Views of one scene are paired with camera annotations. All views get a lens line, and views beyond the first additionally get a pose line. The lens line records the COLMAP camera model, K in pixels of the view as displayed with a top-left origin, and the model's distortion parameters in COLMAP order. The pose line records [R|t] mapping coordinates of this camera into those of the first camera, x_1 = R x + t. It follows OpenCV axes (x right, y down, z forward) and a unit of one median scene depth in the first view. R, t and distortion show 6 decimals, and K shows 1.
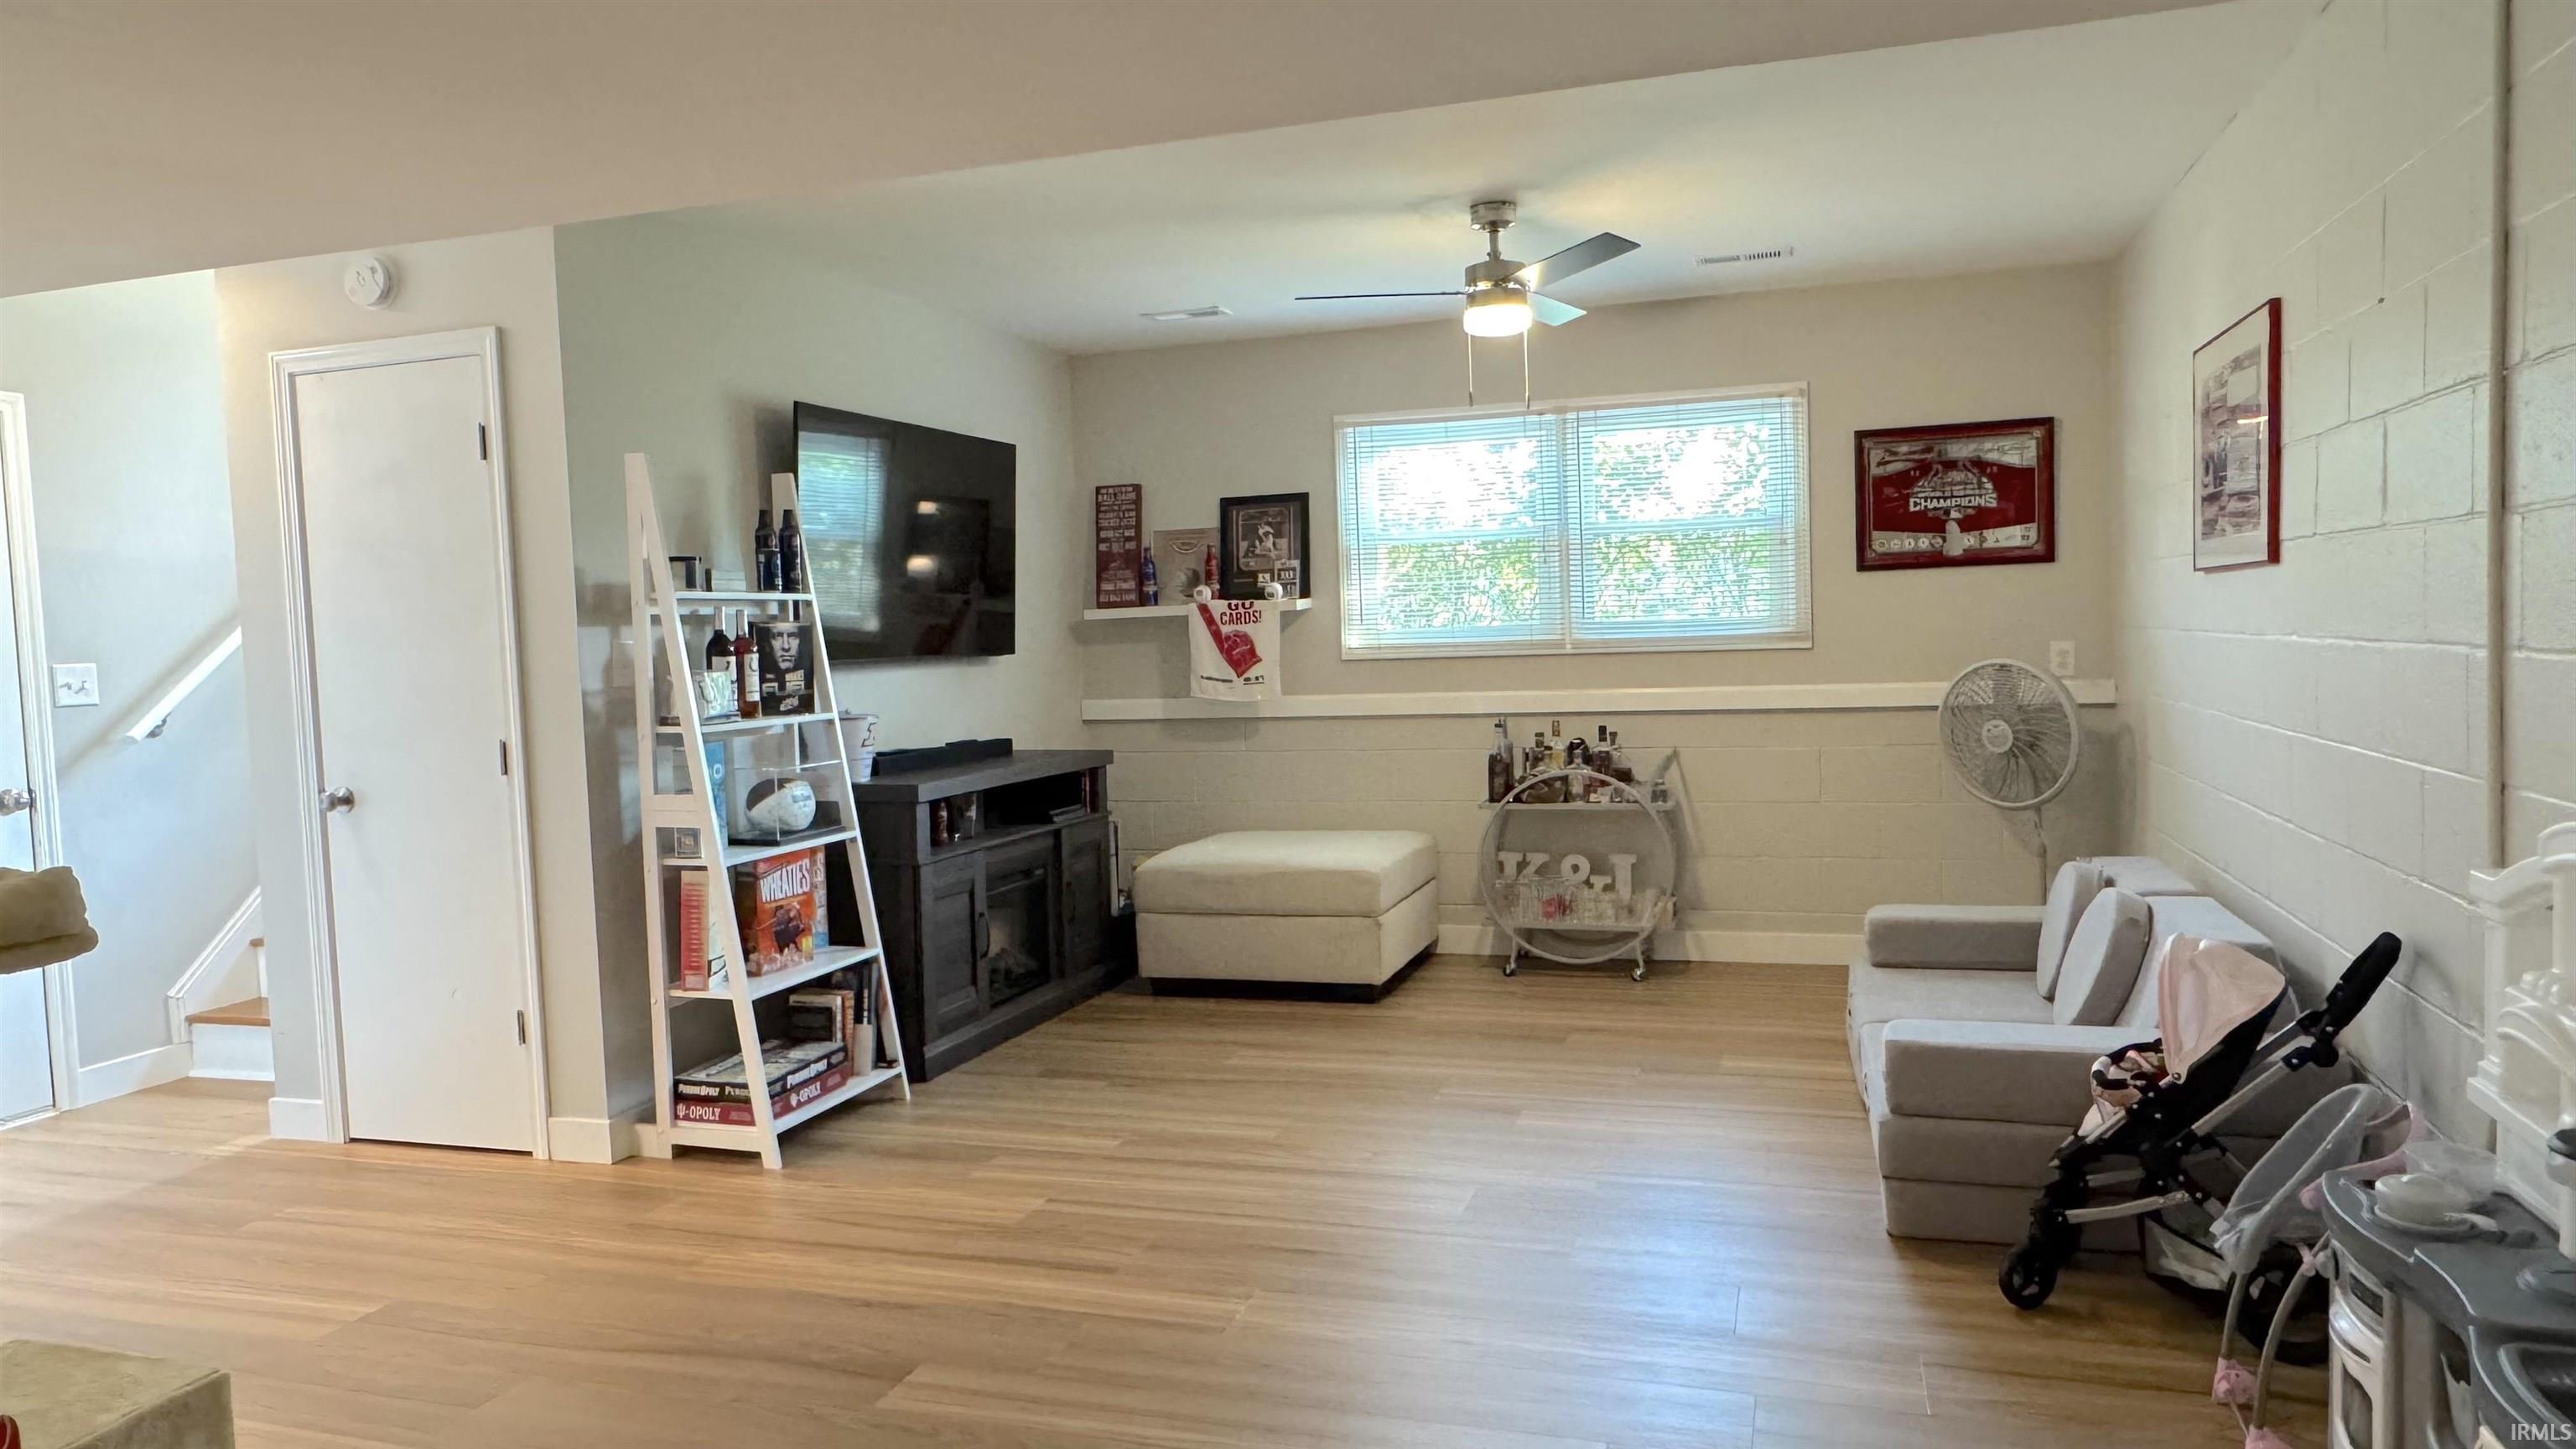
lens RADIAL K [[1633.4, 0, 1292.8], [0, 1633.4, 726.7], [0, 0, 1]] dist [0.001991, -0.004156]
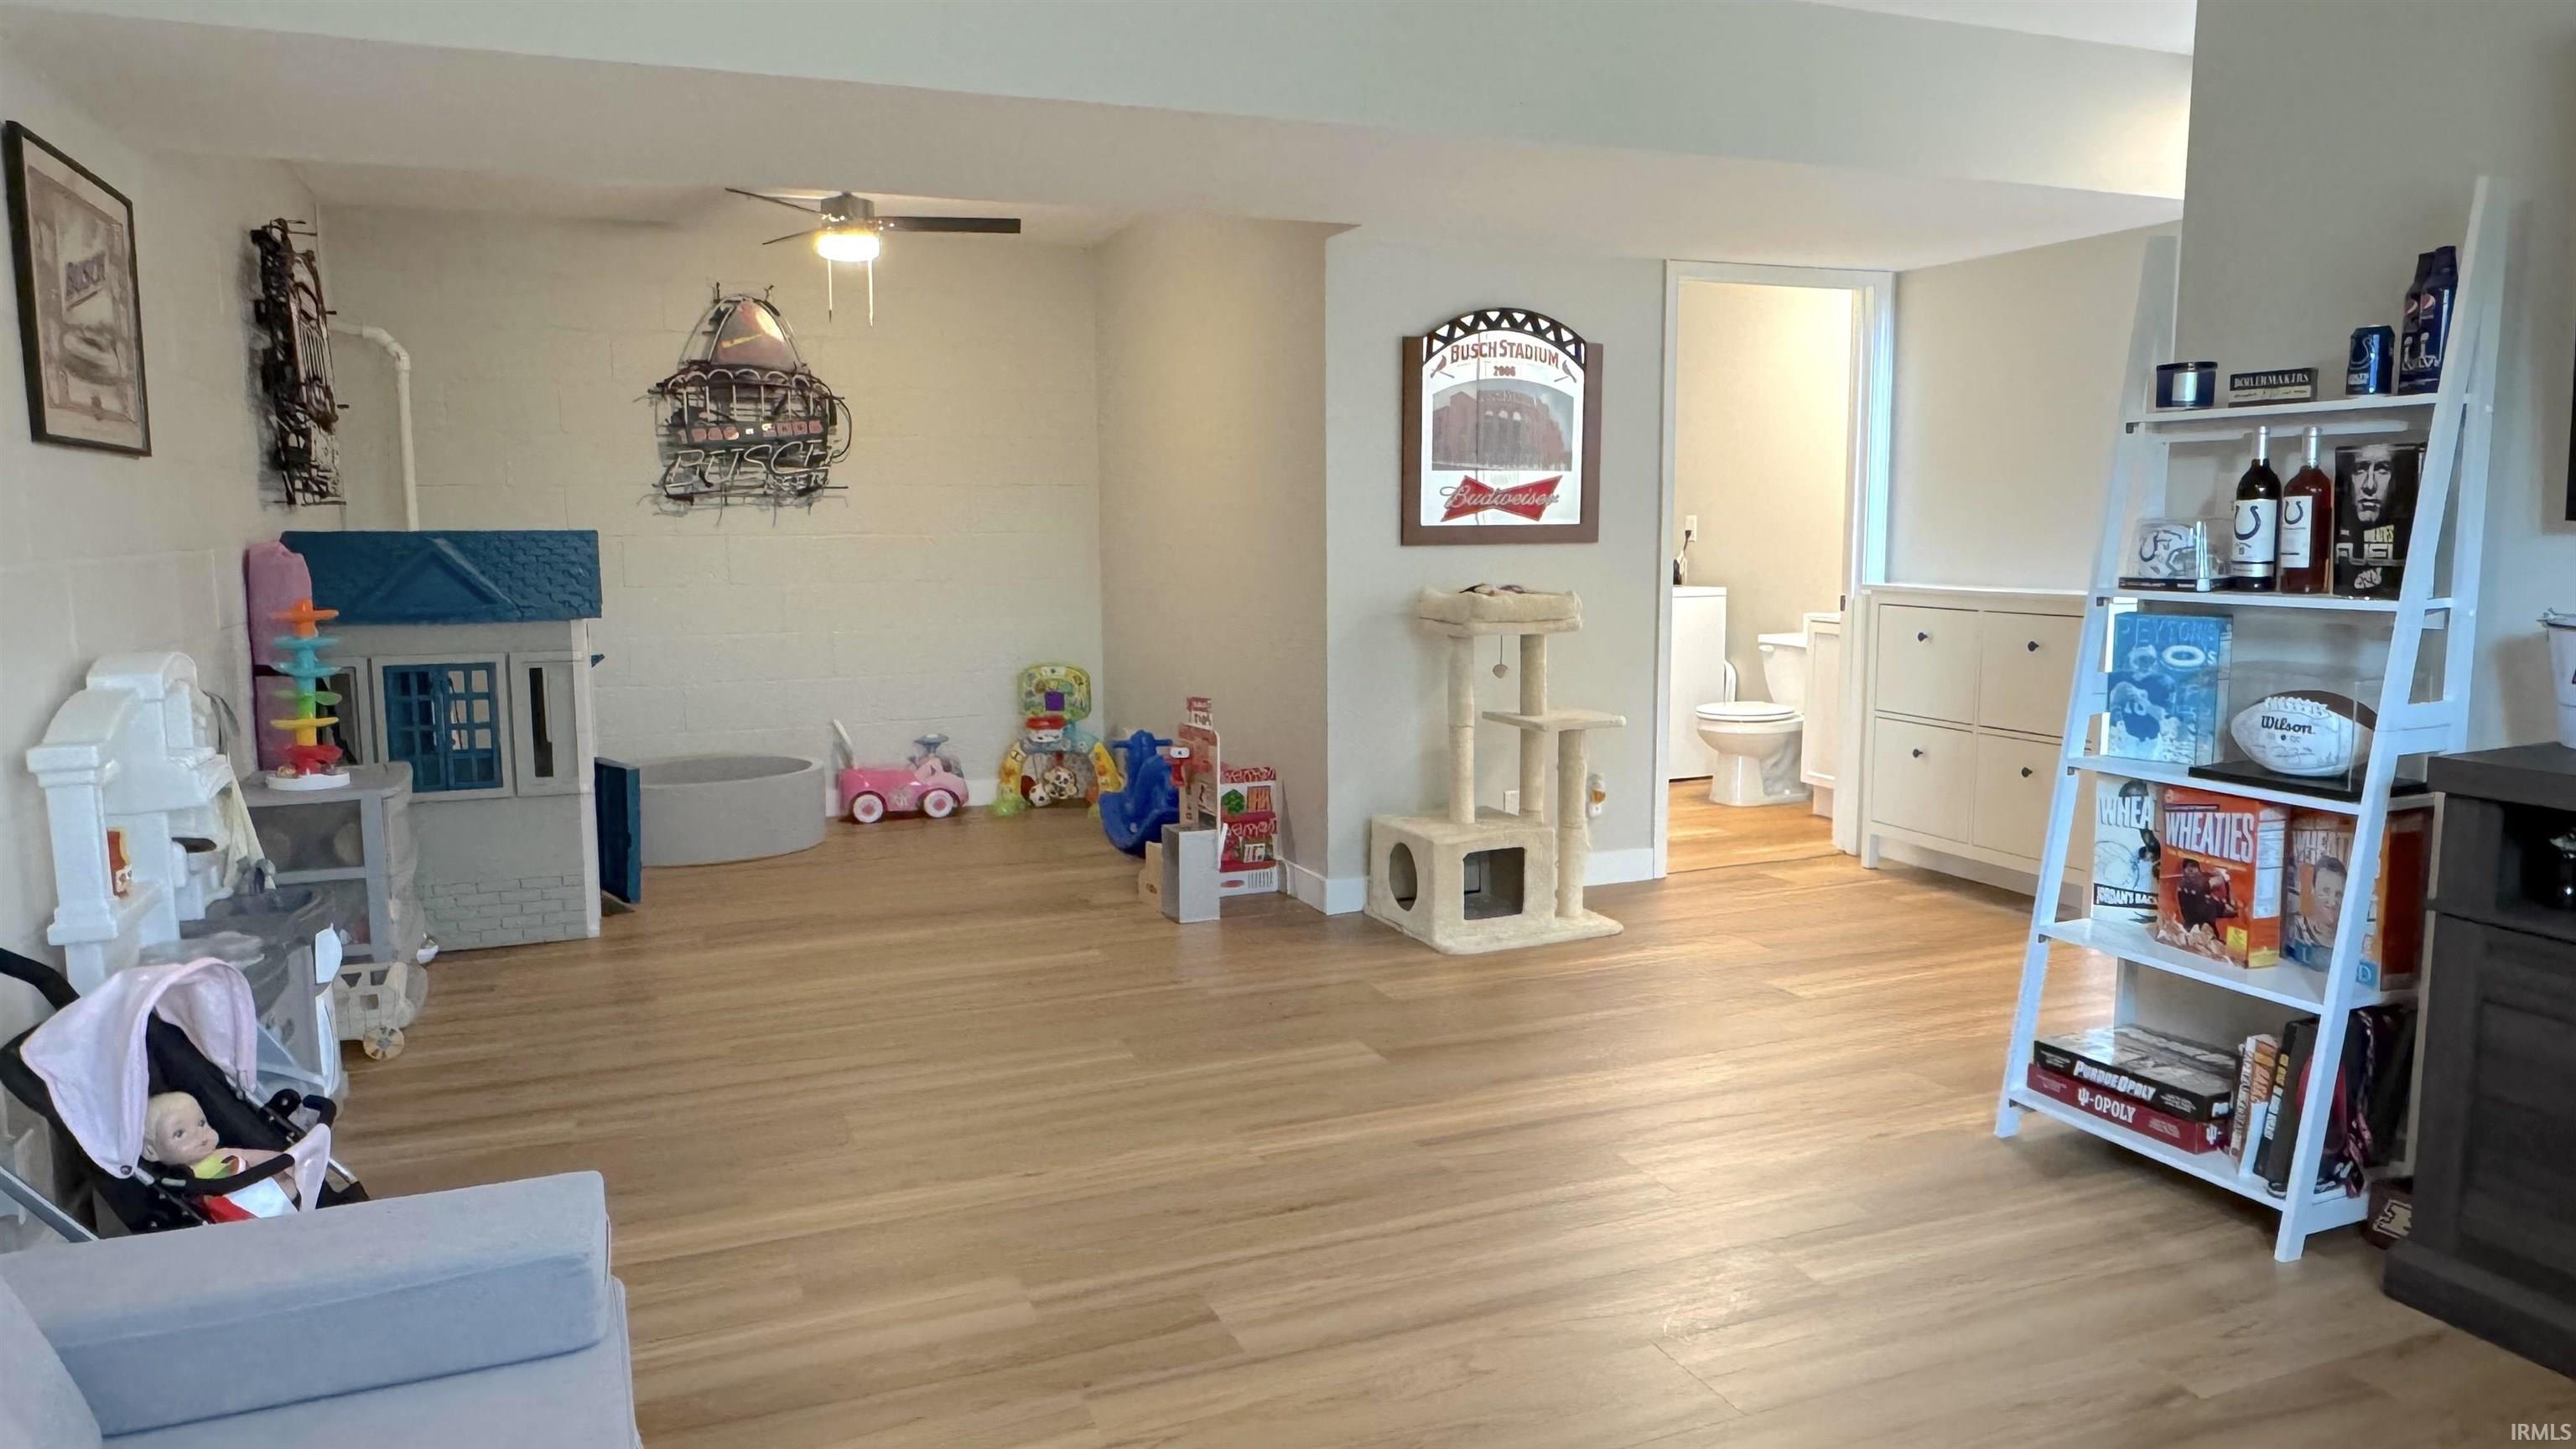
lens RADIAL K [[1633.4, 0, 1281.6], [0, 1633.4, 716.9], [0, 0, 1]] dist [0.001991, -0.004156]
pose [[-0.763746, 0.114824, -0.635223, 0.412784], [-0.008243, 0.982237, 0.187461, -0.077113], [0.645464, 0.148408, -0.749233, 1.236930]]
